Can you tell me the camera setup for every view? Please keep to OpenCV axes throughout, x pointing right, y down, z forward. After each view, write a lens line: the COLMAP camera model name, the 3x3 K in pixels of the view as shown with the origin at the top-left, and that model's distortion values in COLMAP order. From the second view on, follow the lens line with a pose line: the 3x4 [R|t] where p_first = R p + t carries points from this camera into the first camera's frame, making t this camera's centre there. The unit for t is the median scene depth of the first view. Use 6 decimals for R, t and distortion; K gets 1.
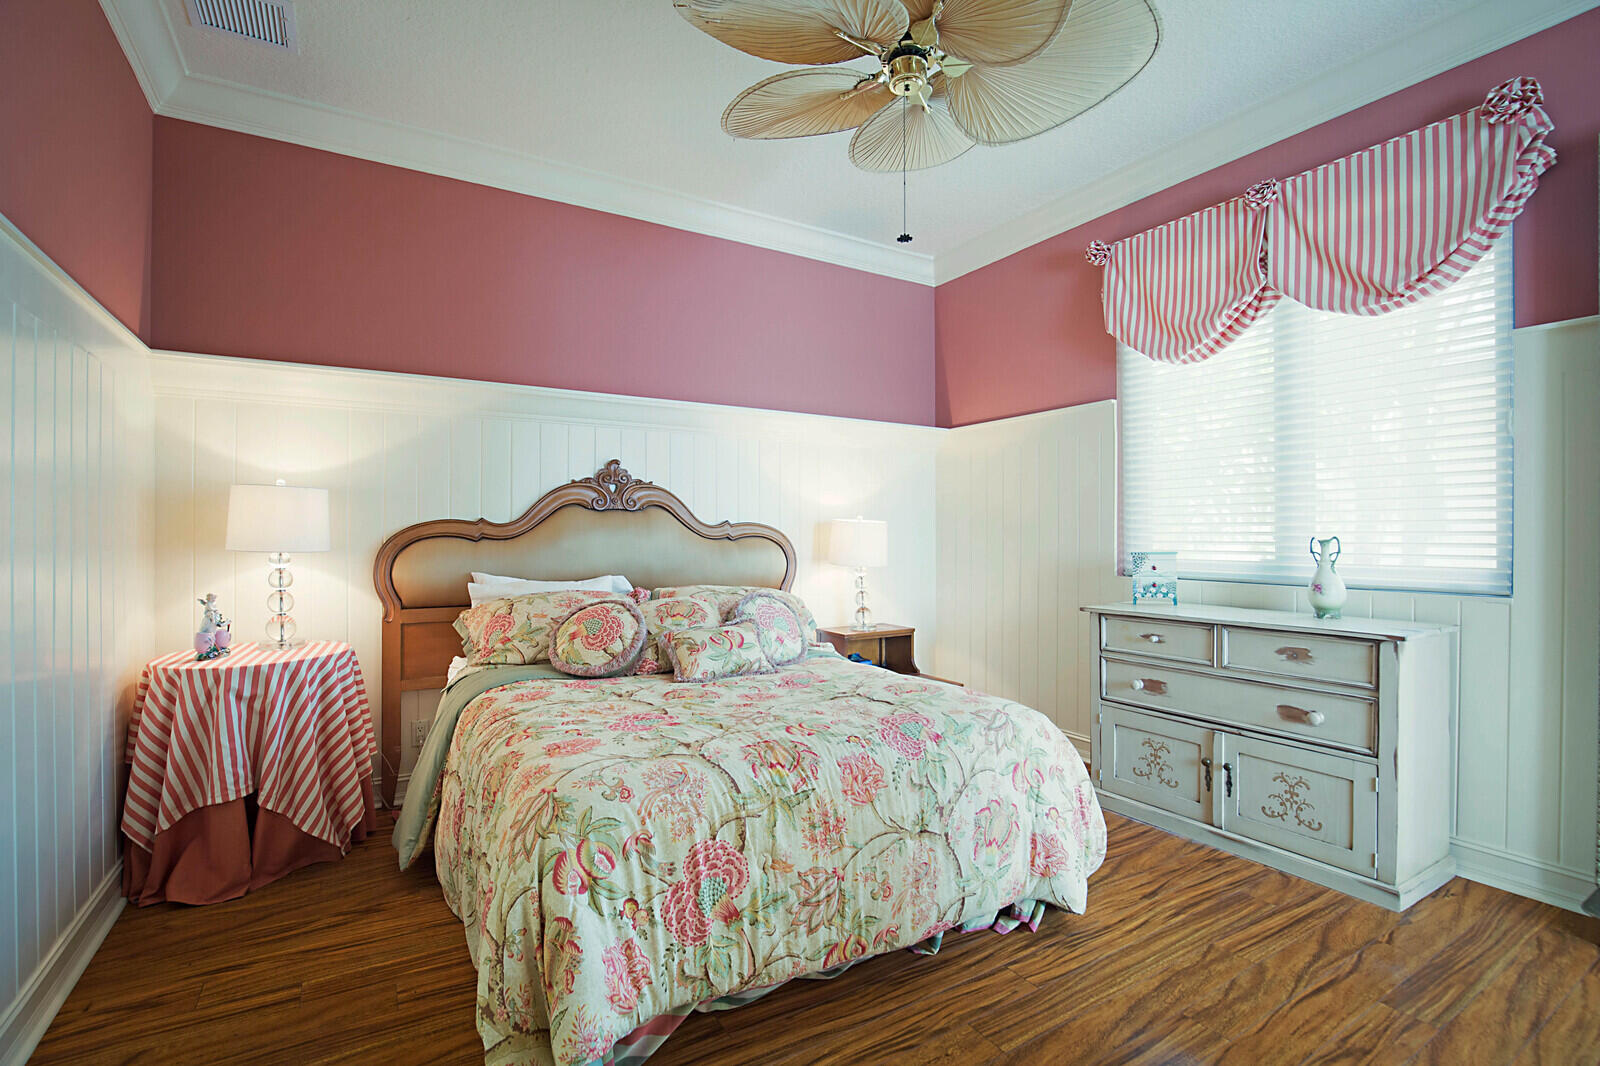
lens RADIAL K [[696.6, 0, 798.4], [0, 696.6, 534.7], [0, 0, 1]] dist [-0.005118, 0.000170]
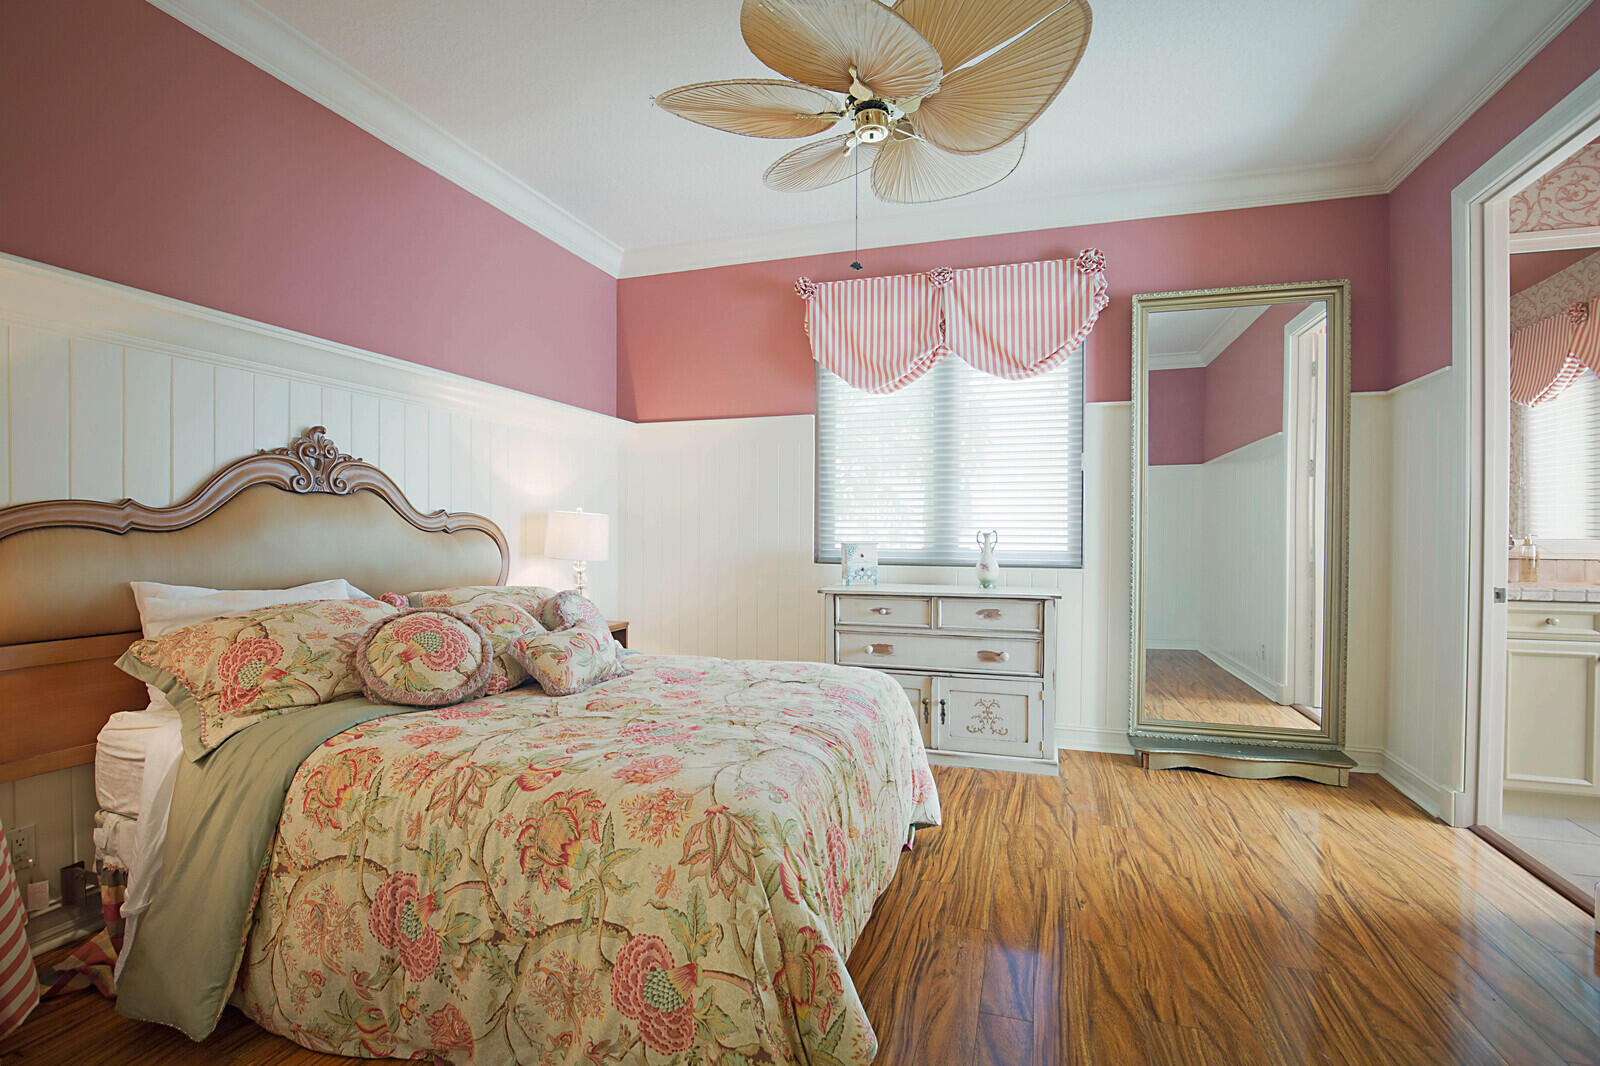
lens RADIAL K [[696.6, 0, 792.6], [0, 696.6, 534.6], [0, 0, 1]] dist [-0.005118, 0.000170]
pose [[0.787221, -0.000737, 0.616671, -0.447228], [-0.005082, 0.999958, 0.007682, 0.001747], [-0.616650, -0.009181, 0.787184, 0.124078]]
